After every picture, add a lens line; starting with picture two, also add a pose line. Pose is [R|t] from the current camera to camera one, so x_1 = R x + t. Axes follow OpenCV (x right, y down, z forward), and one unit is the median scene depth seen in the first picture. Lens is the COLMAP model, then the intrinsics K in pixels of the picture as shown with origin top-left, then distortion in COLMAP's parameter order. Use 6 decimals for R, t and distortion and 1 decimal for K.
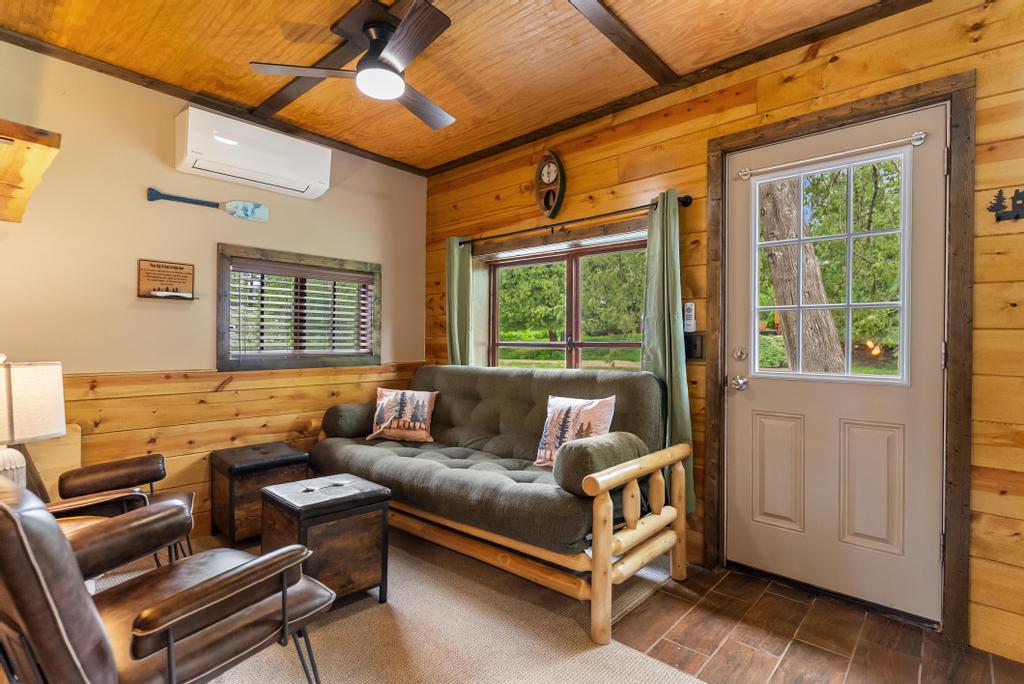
lens RADIAL K [[498.8, 0, 508.6], [0, 498.8, 340.1], [0, 0, 1]] dist [0.003614, 0.002342]
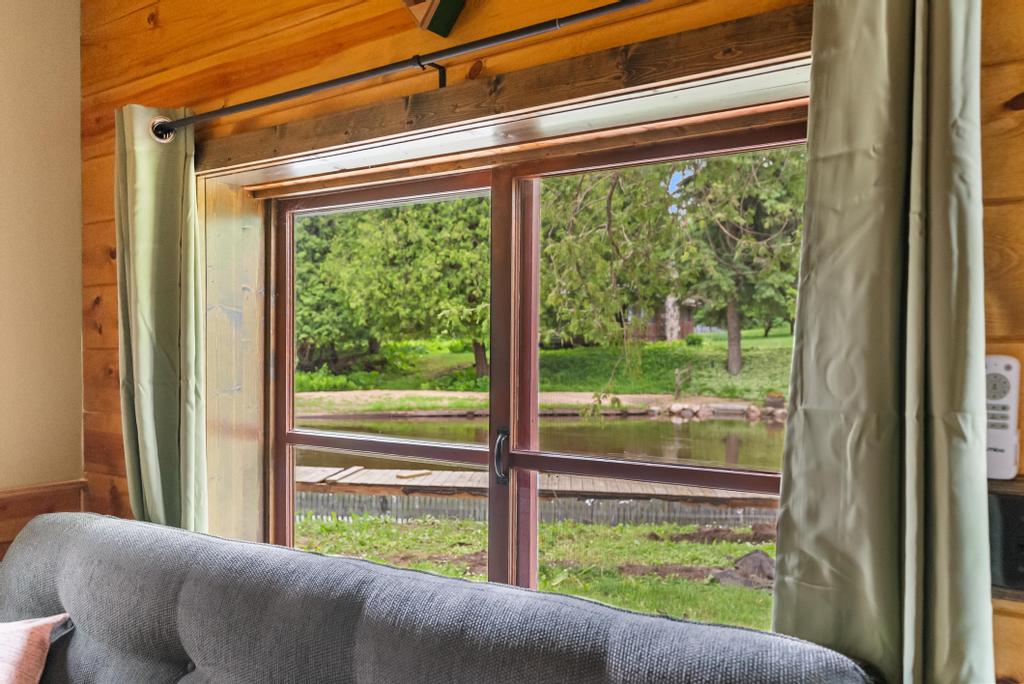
lens RADIAL K [[815.7, 0, 508.5], [0, 815.7, 346.1], [0, 0, 1]] dist [0.004132, -0.008121]
pose [[0.992715, 0.006567, 0.120305, 0.058058], [-0.006076, 0.999972, -0.004447, -0.052355], [-0.120331, 0.003683, 0.992727, 0.438054]]
